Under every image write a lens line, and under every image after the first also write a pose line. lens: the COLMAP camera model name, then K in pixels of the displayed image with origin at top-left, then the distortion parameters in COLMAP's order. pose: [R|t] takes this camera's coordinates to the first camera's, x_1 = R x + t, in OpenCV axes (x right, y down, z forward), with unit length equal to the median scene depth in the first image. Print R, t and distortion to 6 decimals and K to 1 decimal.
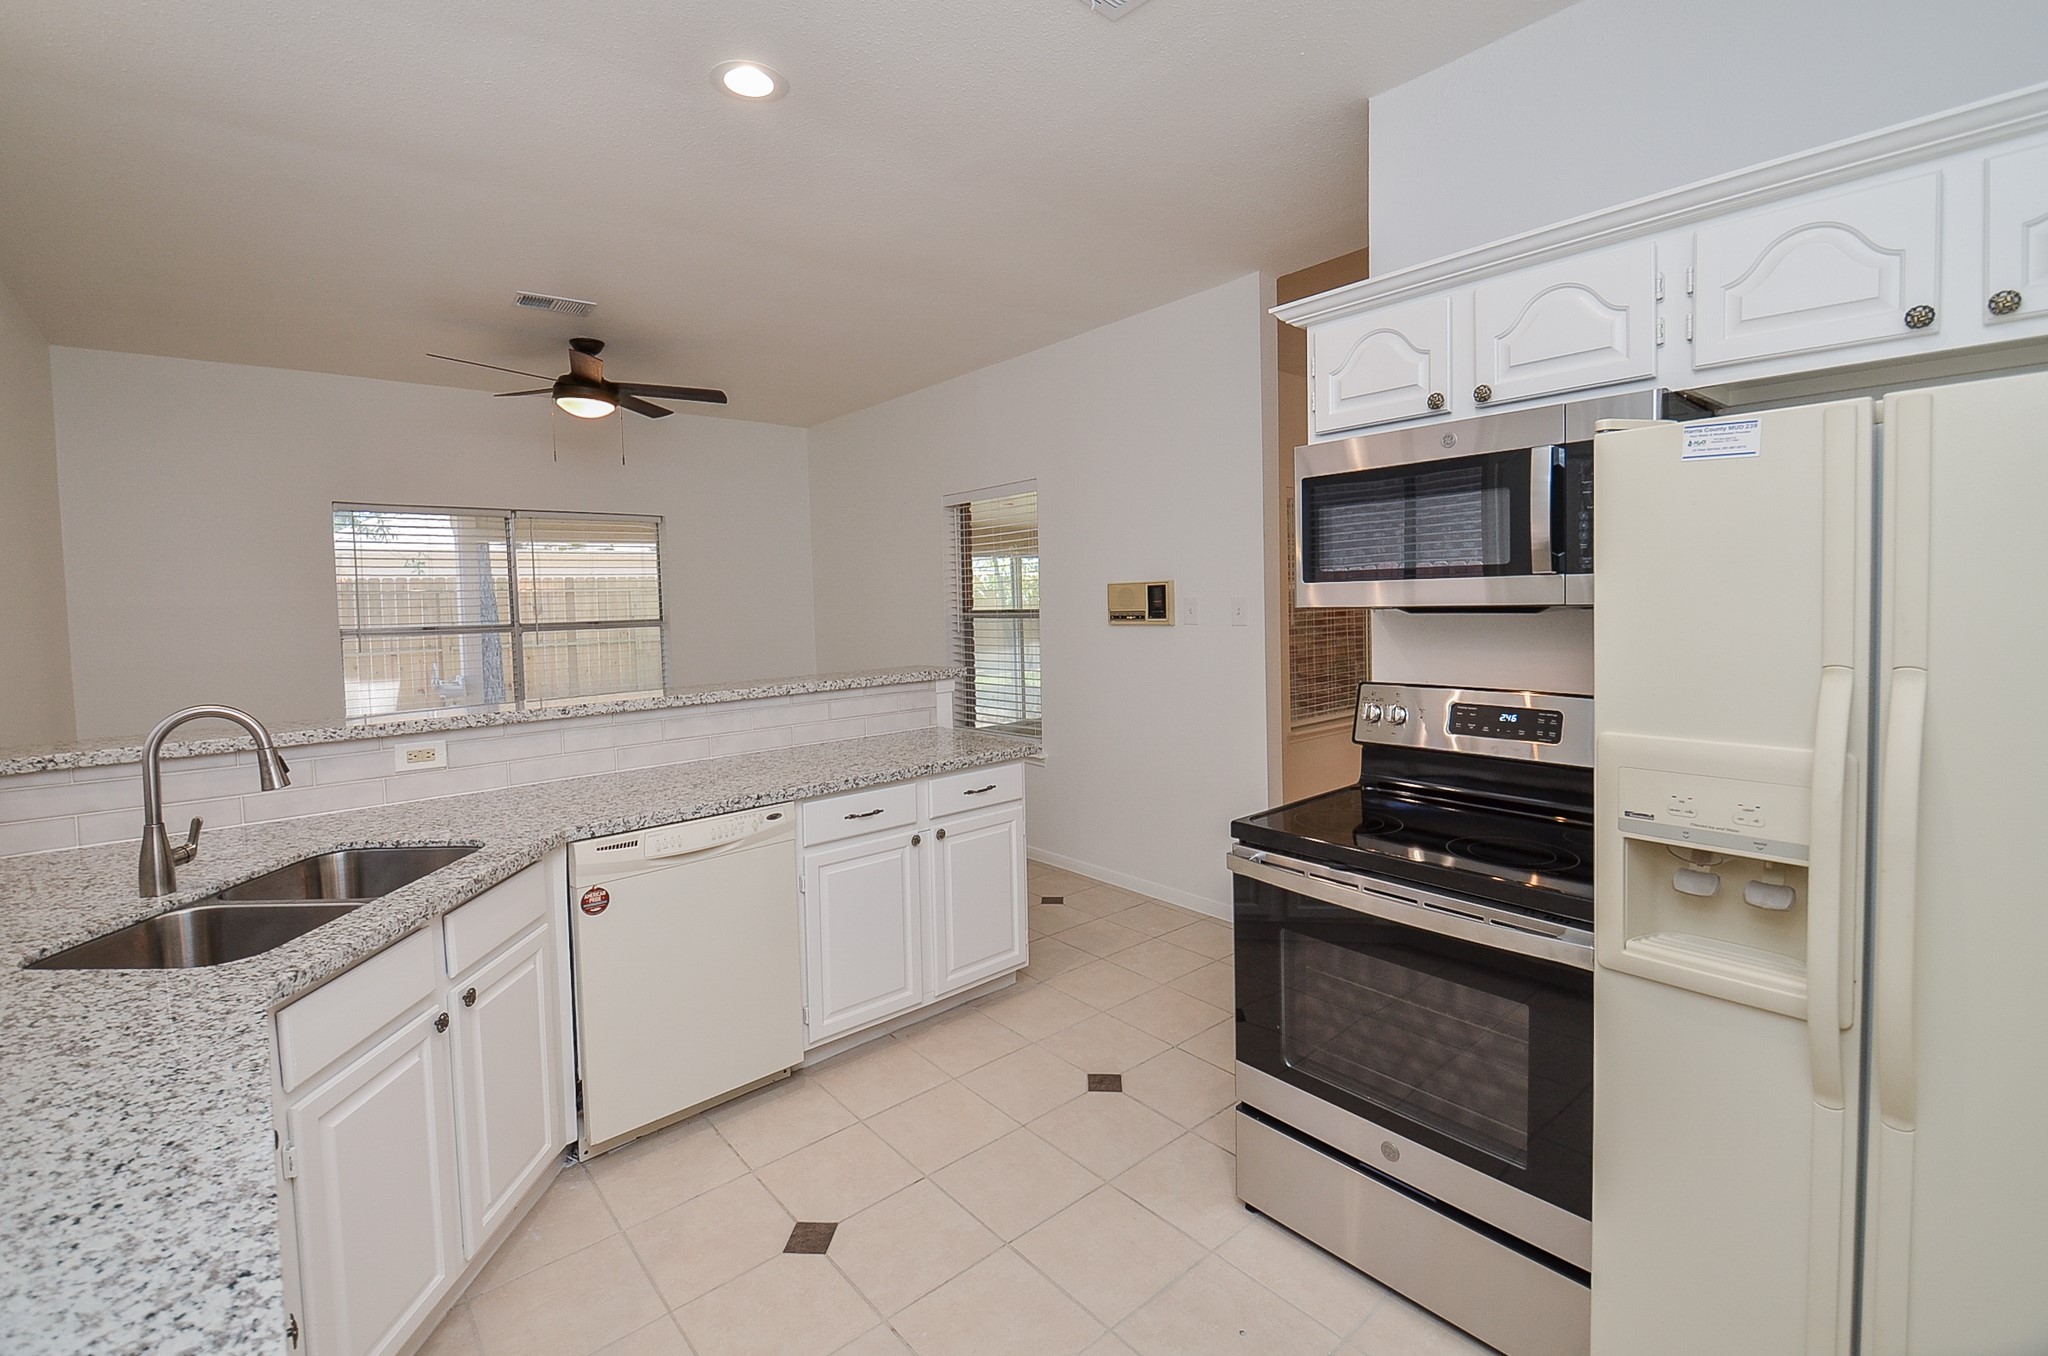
lens RADIAL K [[911.6, 0, 1034.2], [0, 911.6, 658.8], [0, 0, 1]] dist [0.003700, -0.009042]
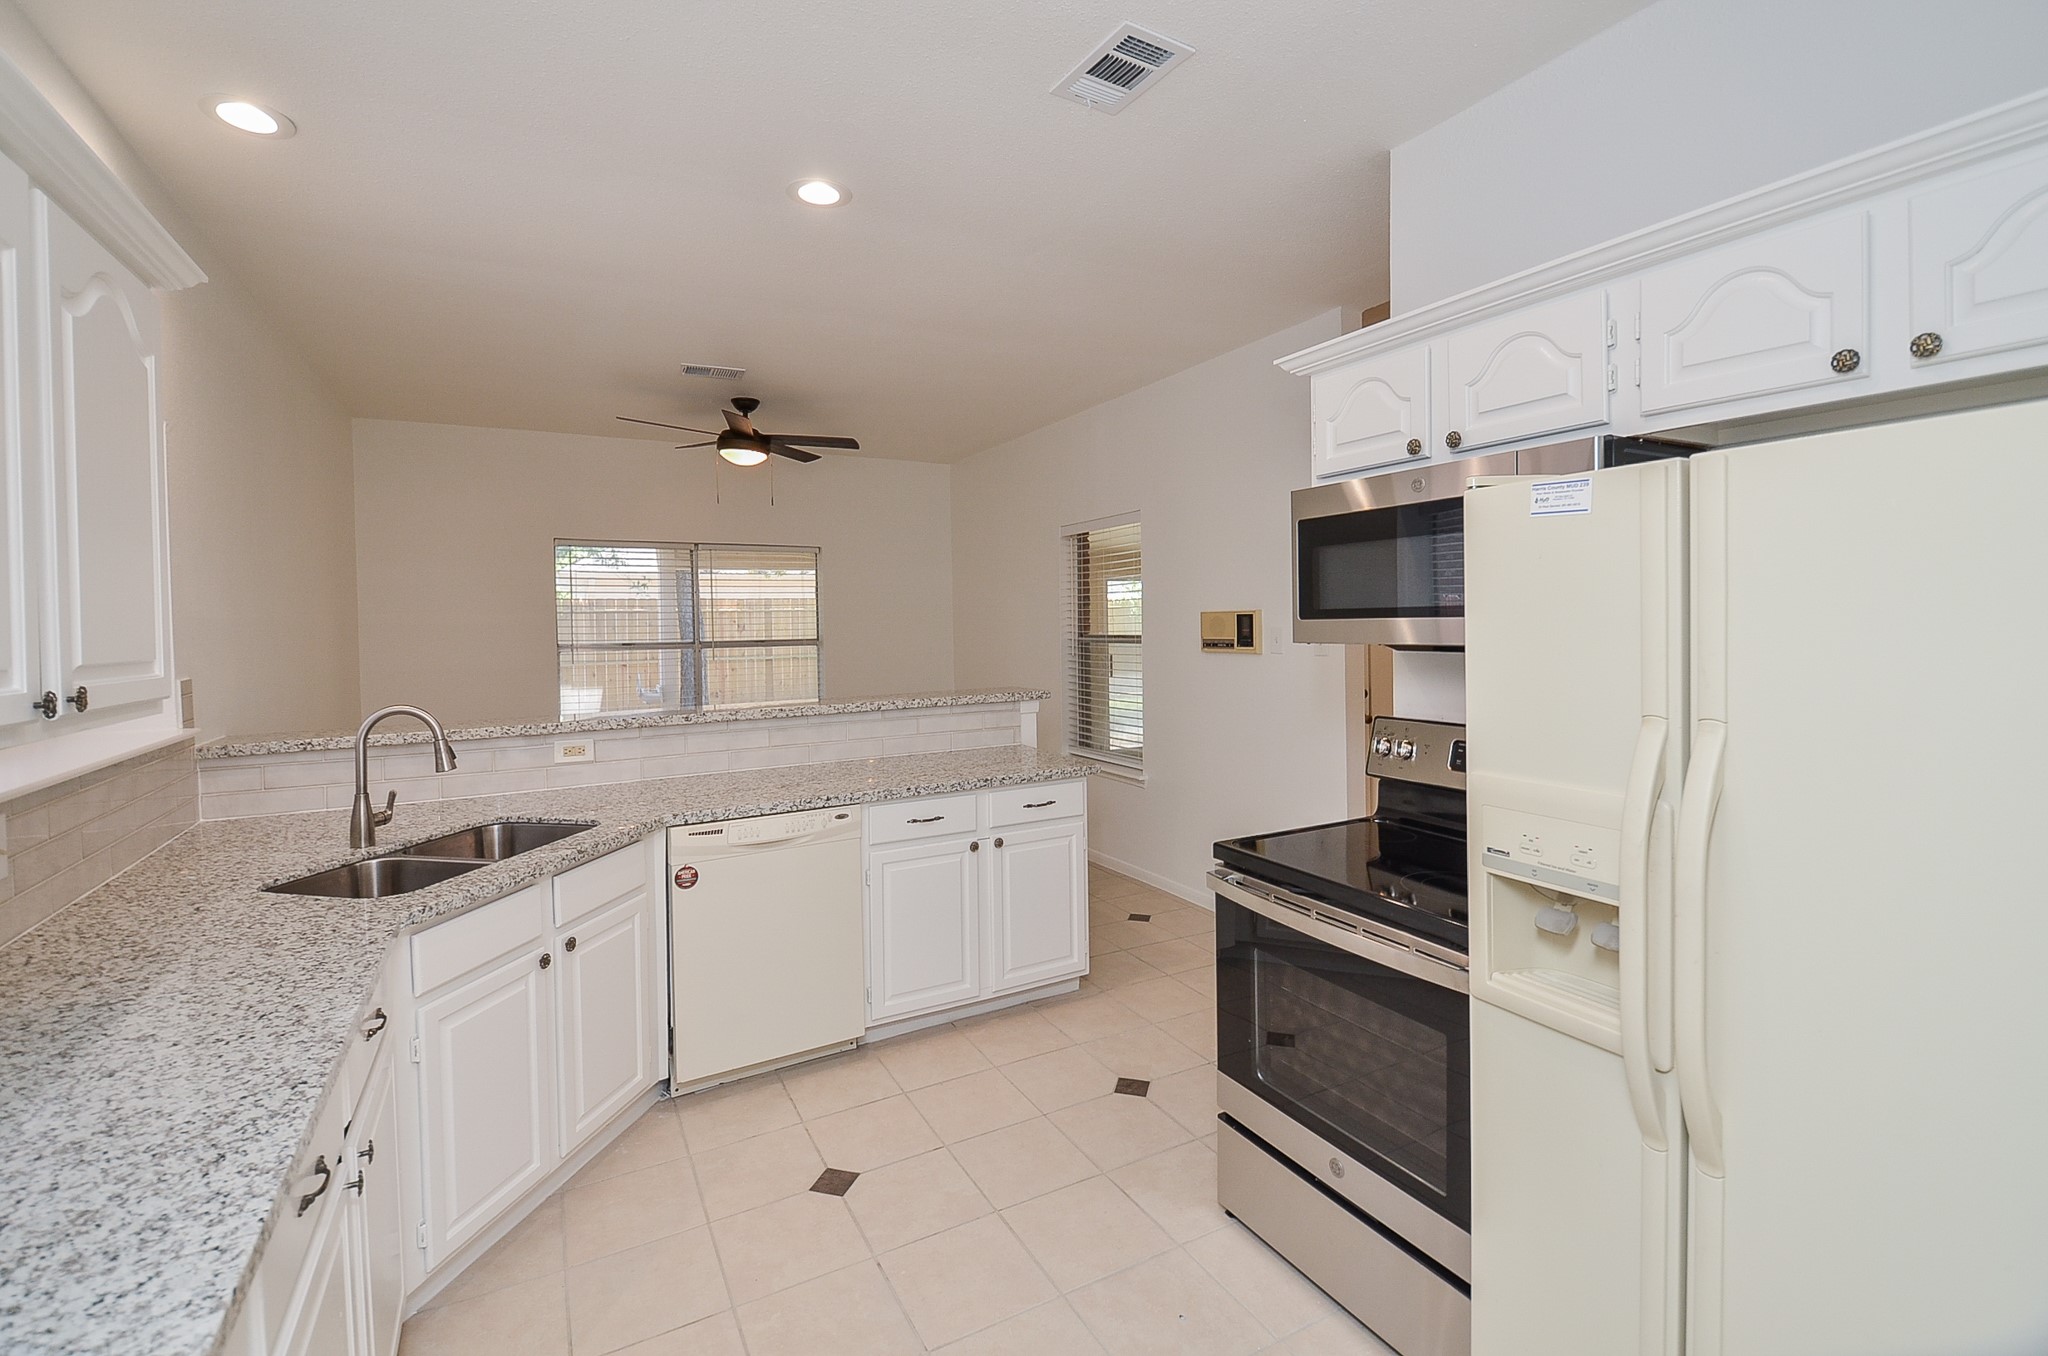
lens RADIAL K [[911.6, 0, 1031.6], [0, 911.6, 658.3], [0, 0, 1]] dist [0.003700, -0.009042]
pose [[0.977421, 0.018691, -0.210473, 0.214517], [-0.023224, 0.999548, -0.019086, -0.011498], [0.210021, 0.023543, 0.977413, -0.086924]]
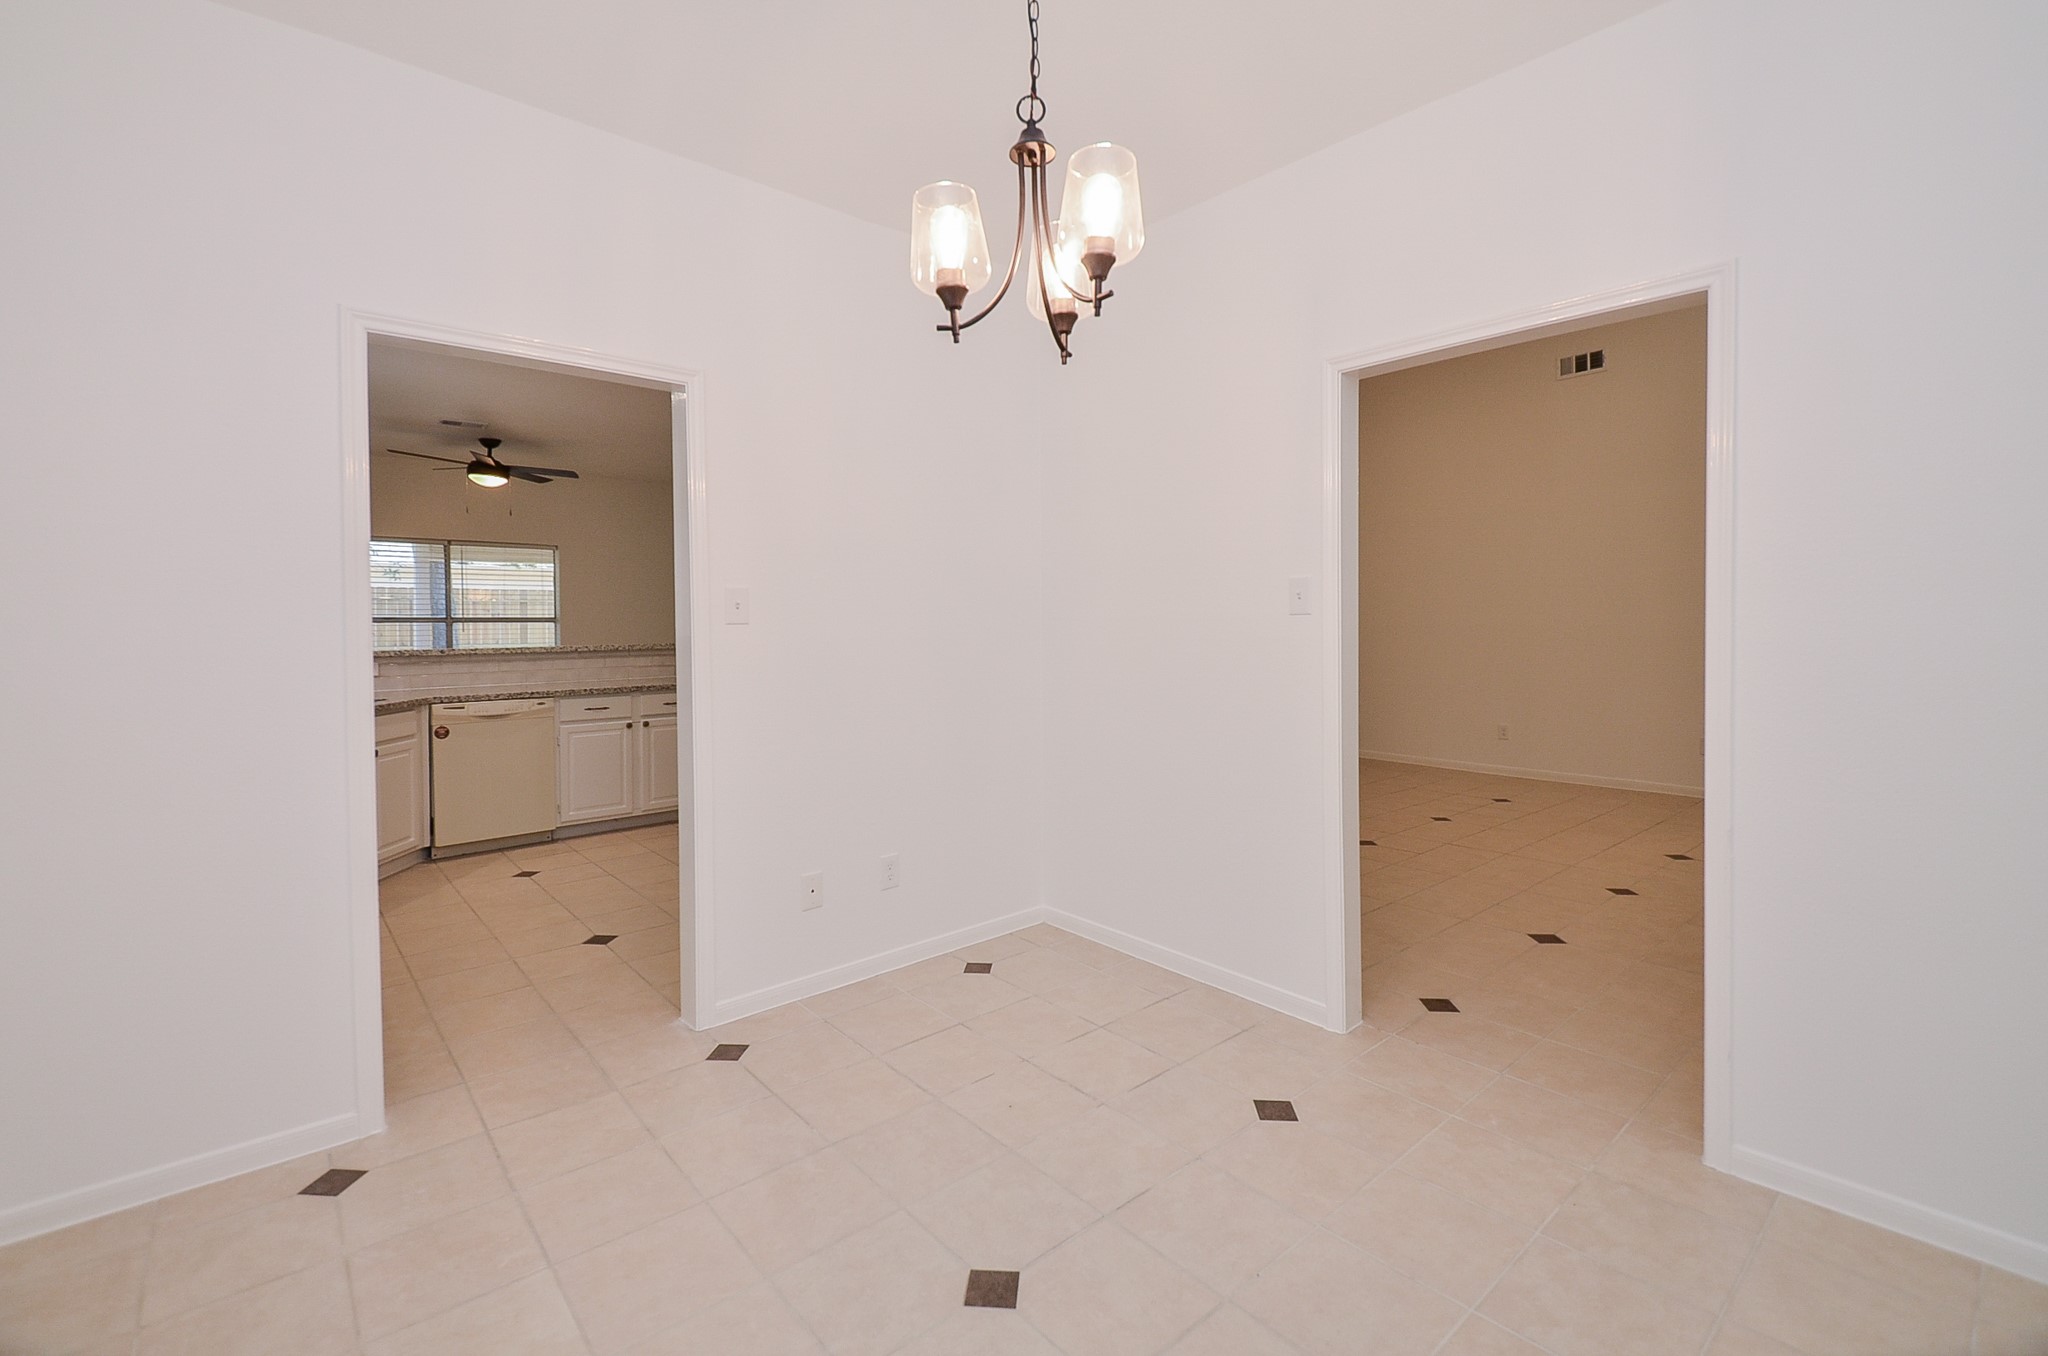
lens RADIAL K [[911.6, 0, 1064.0], [0, 911.6, 667.9], [0, 0, 1]] dist [0.003700, -0.009042]
pose [[0.999178, 0.026023, 0.031069, 0.930627], [-0.025336, 0.999431, -0.022277, 0.126321], [-0.031631, 0.021472, 0.999269, -1.220332]]
